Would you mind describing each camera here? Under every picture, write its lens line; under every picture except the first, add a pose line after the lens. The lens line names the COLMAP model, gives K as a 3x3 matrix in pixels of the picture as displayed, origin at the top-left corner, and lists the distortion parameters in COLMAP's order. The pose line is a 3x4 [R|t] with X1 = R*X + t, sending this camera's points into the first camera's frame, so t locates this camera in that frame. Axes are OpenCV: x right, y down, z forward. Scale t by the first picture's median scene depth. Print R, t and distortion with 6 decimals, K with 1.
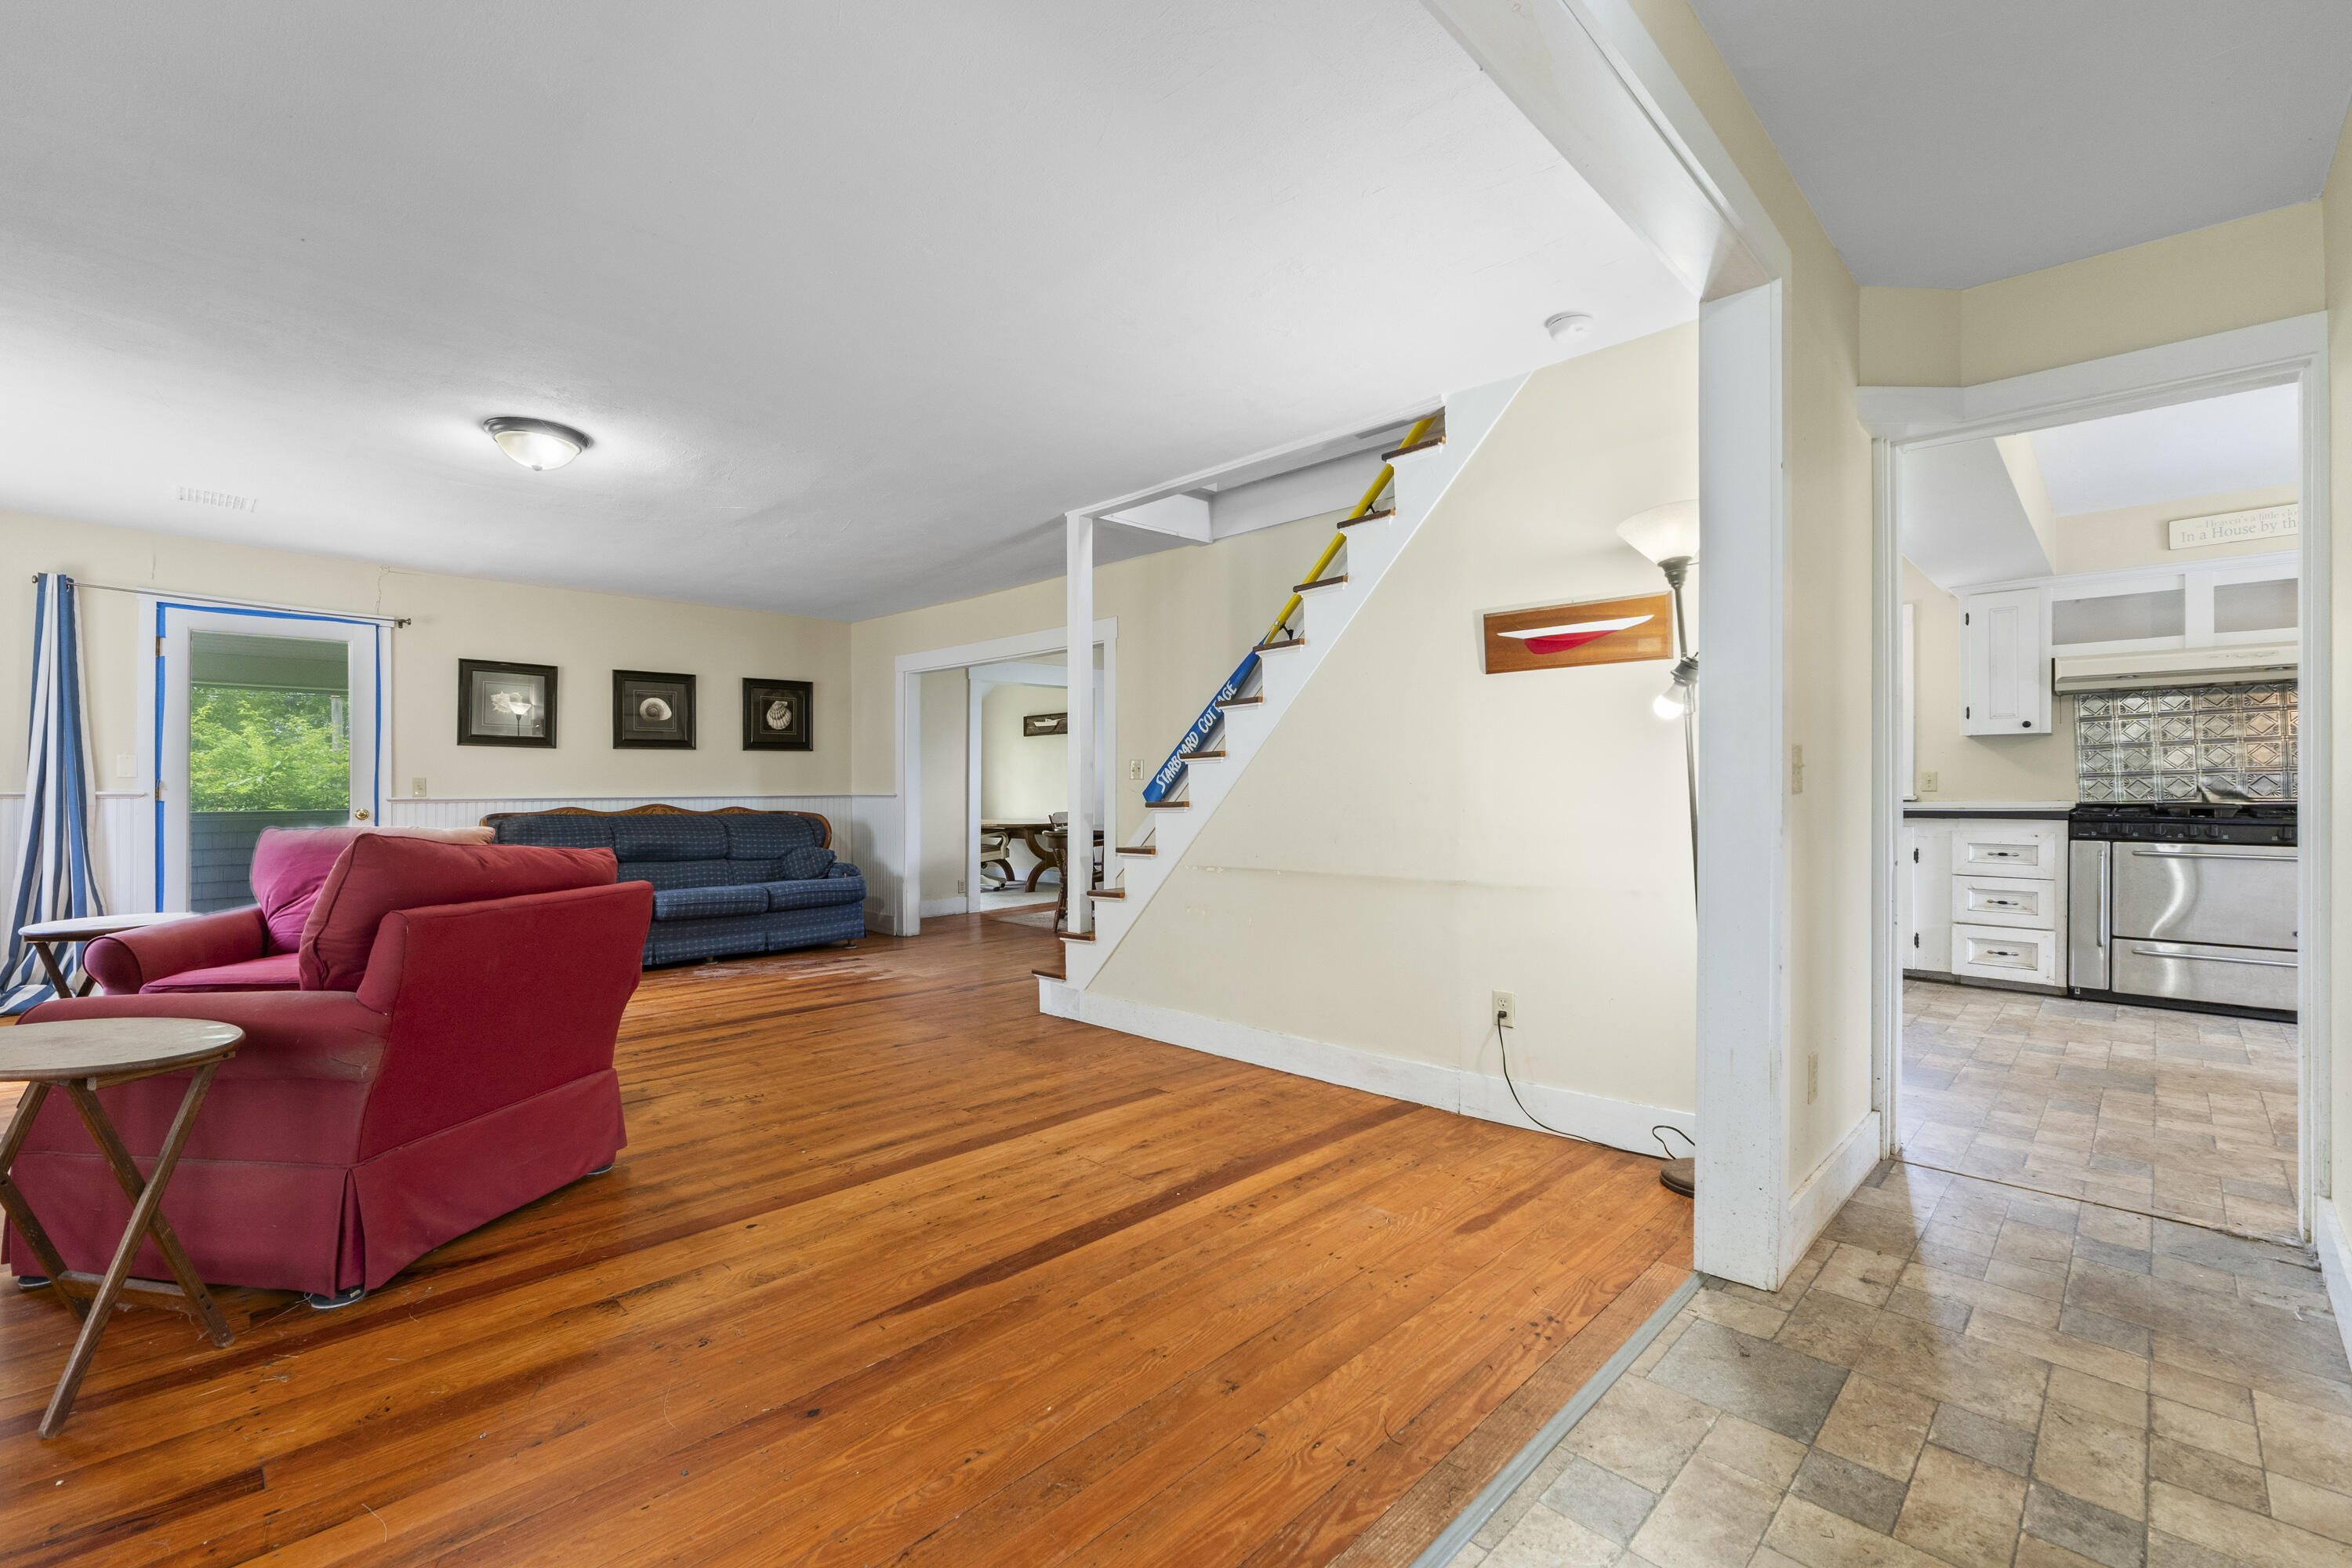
lens RADIAL K [[1008.4, 0, 1168.6], [0, 1008.4, 790.9], [0, 0, 1]] dist [-0.003464, -0.000416]
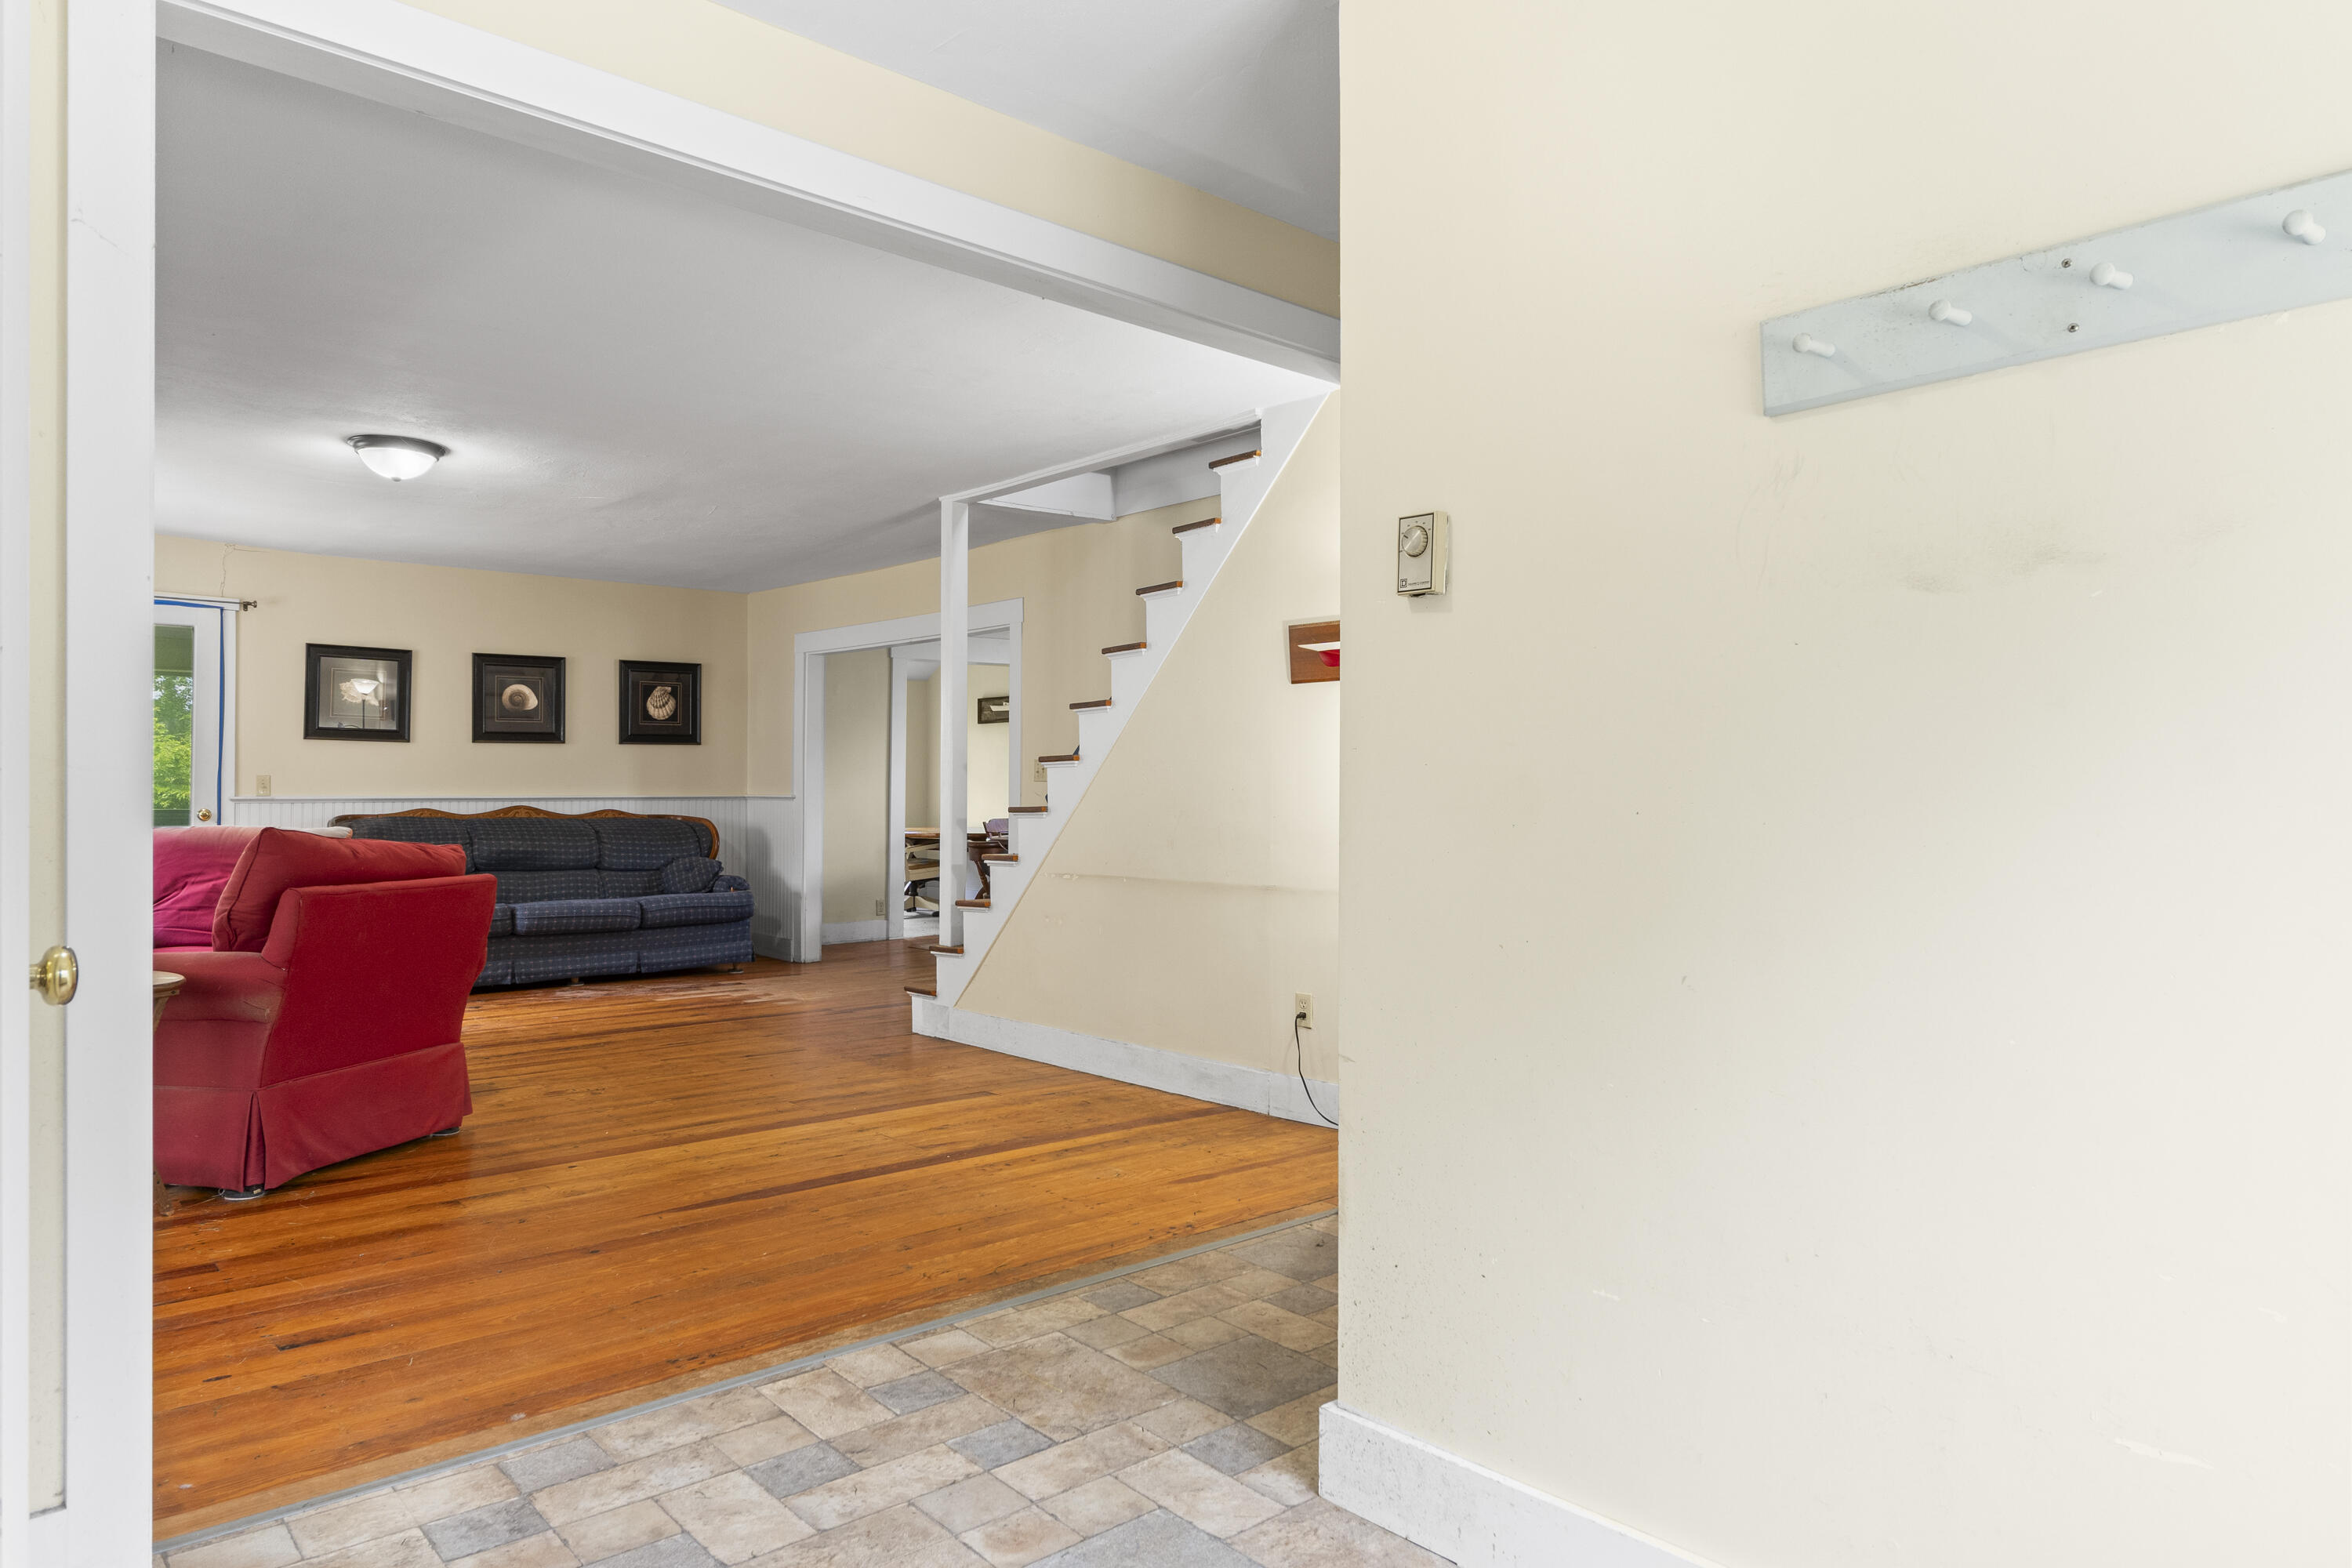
lens RADIAL K [[1456.3, 0, 1176.0], [0, 1456.3, 784.0], [0, 0, 1]] dist [-0.000557, 0.000946]
pose [[0.998241, 0.005537, -0.059028, 0.255106], [-0.005830, 0.999972, -0.004785, -0.005722], [0.059000, 0.005121, 0.998245, -0.432965]]
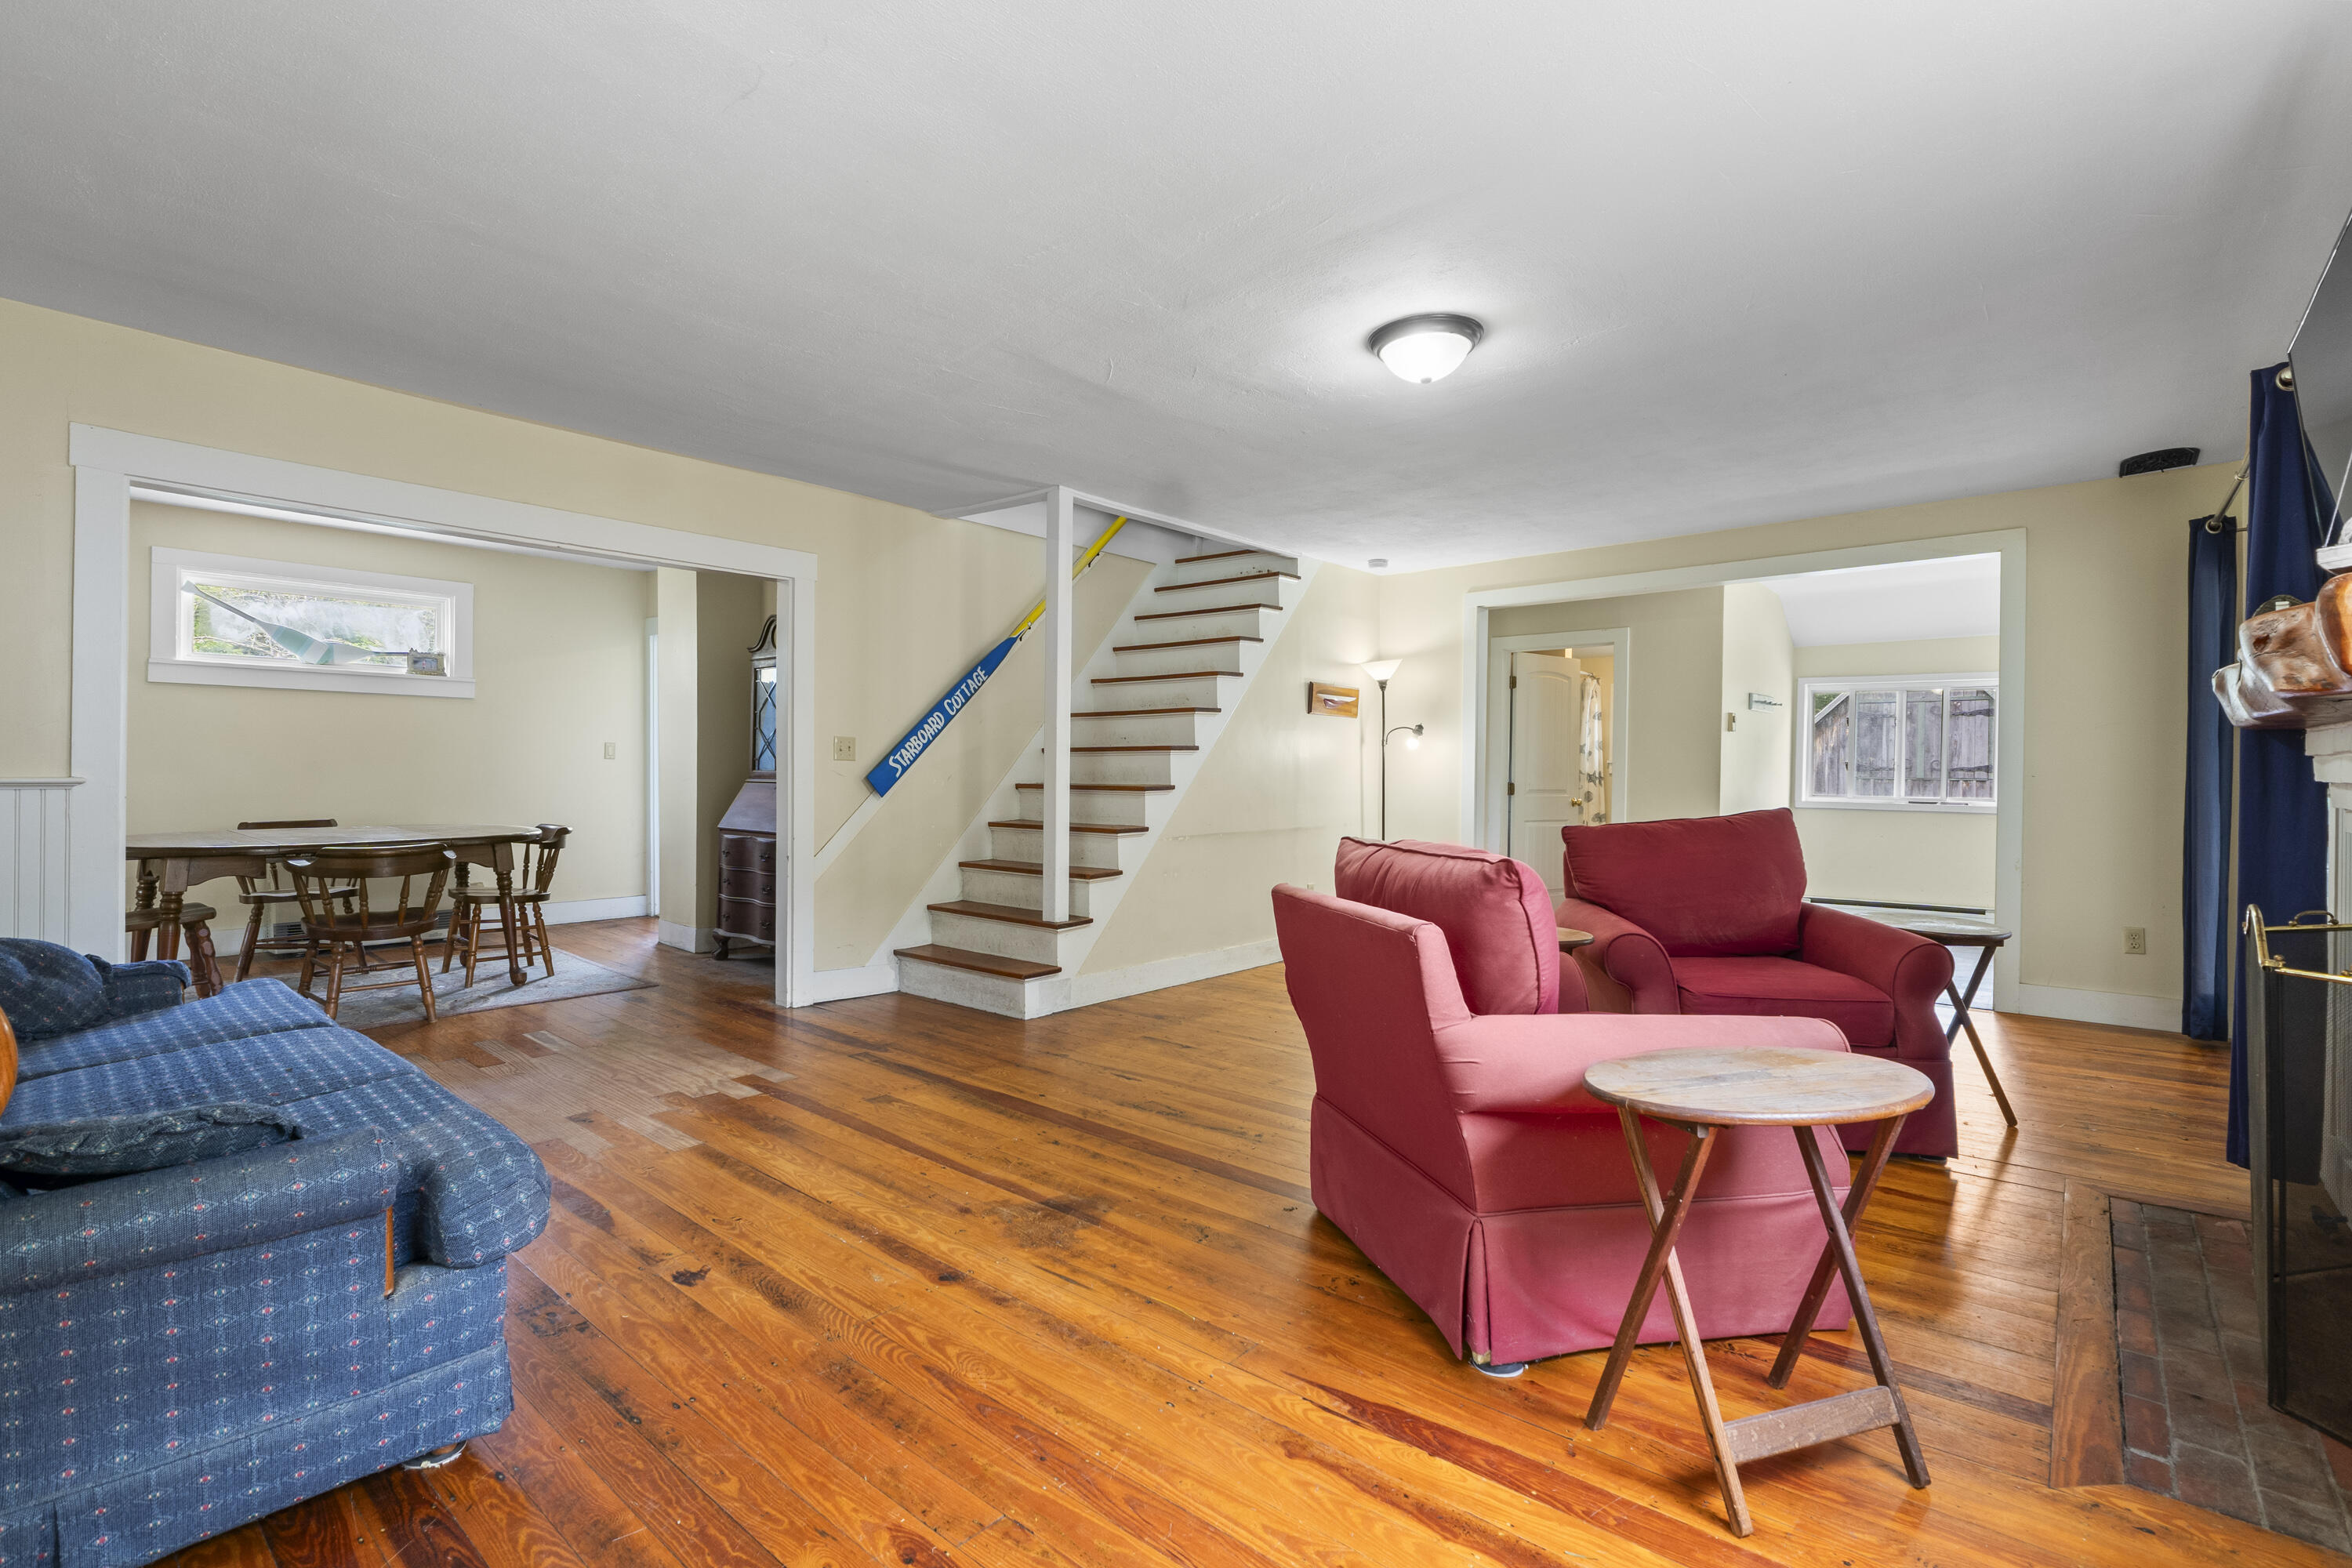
lens RADIAL K [[1050.7, 0, 1185.2], [0, 1050.7, 769.0], [0, 0, 1]] dist [-0.001758, 0.000132]
pose [[-0.078053, -0.003783, 0.996942, -1.423050], [-0.014248, 0.999895, 0.002679, -0.015343], [-0.996847, -0.013995, -0.078099, 1.232007]]
